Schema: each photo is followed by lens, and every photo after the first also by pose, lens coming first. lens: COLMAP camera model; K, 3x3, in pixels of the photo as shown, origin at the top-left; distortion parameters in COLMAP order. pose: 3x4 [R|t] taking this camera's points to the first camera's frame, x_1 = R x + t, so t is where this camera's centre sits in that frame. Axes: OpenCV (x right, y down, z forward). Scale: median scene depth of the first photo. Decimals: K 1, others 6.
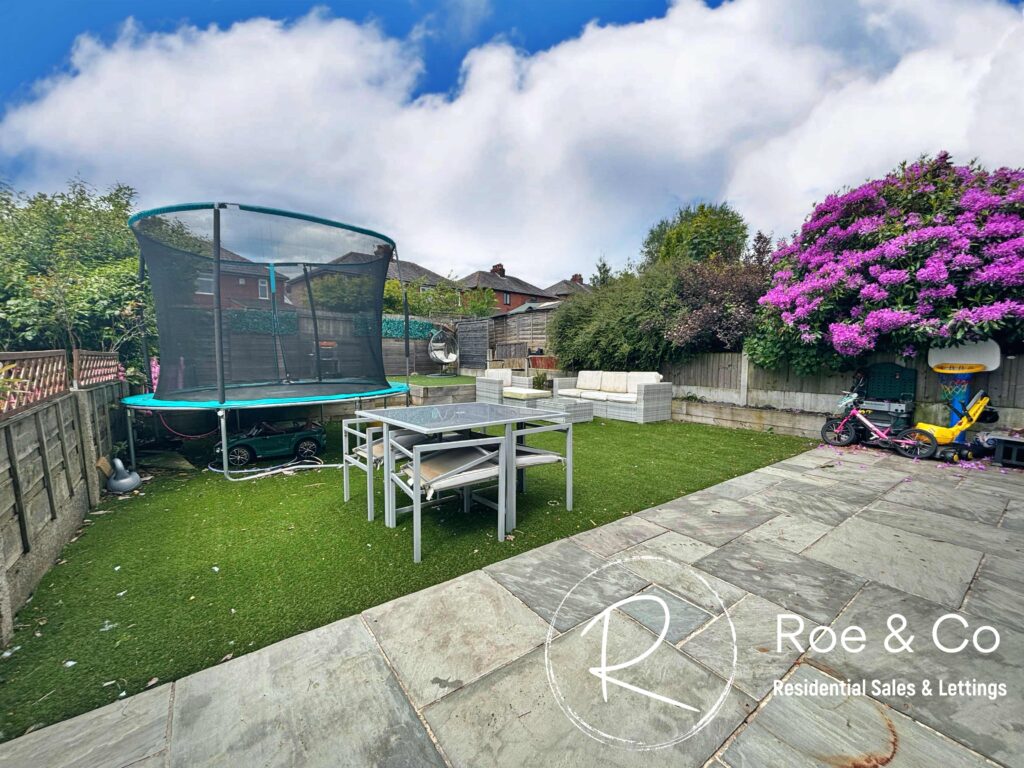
lens RADIAL K [[411.1, 0, 509.9], [0, 411.1, 385.9], [0, 0, 1]] dist [0.002003, -0.000656]
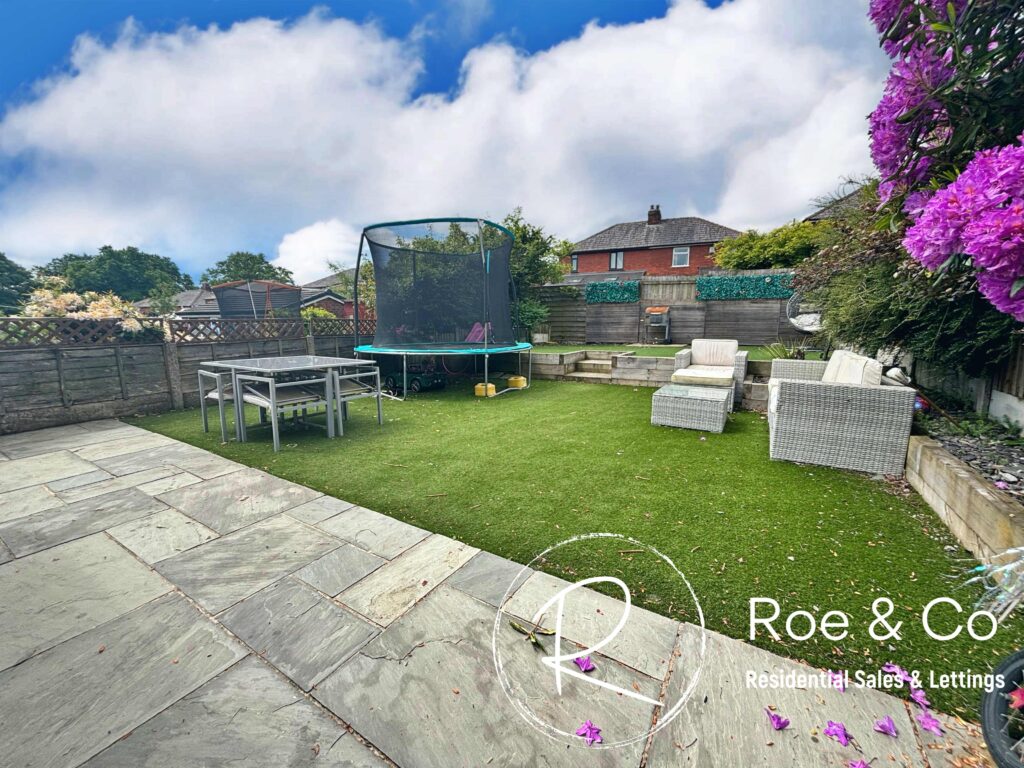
lens RADIAL K [[411.1, 0, 509.9], [0, 411.1, 384.3], [0, 0, 1]] dist [0.002003, -0.000656]
pose [[0.369970, 0.136886, -0.918904, 1.295007], [-0.066020, 0.990459, 0.120964, -0.068562], [0.926695, 0.015913, 0.375477, 1.041680]]
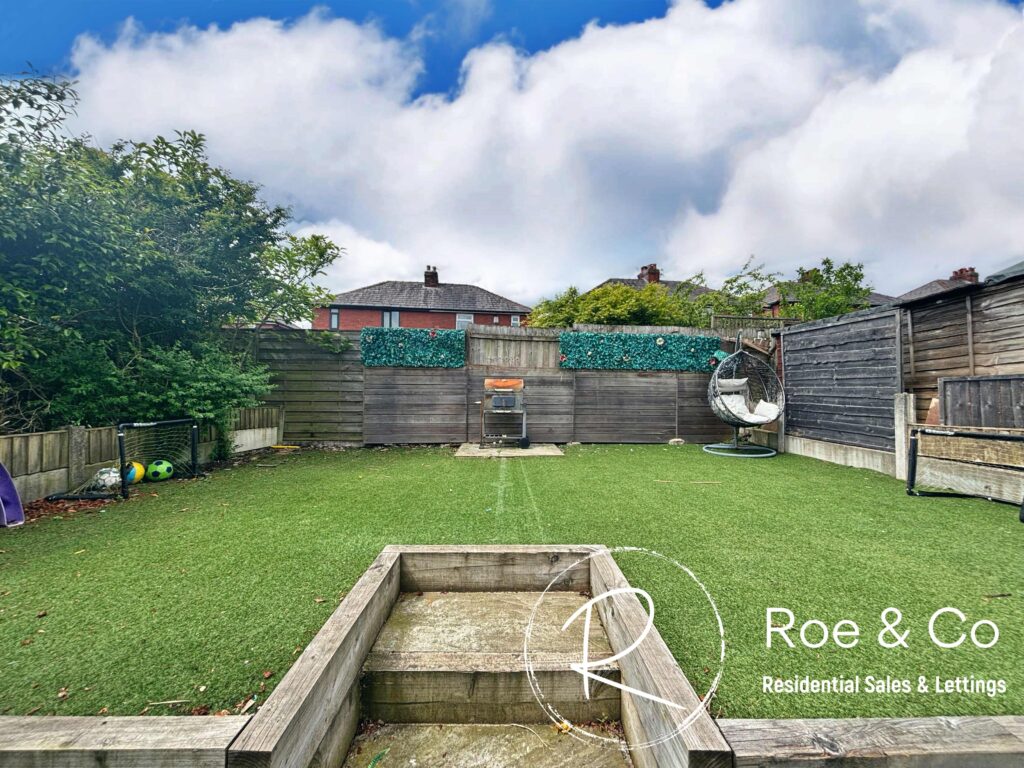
lens RADIAL K [[411.1, 0, 517.8], [0, 411.1, 389.6], [0, 0, 1]] dist [0.002003, -0.000656]
pose [[0.815476, -0.000956, -0.578790, -0.423532], [-0.050054, 0.996136, -0.072169, -0.194670], [0.576622, 0.087822, 0.812277, 2.024793]]
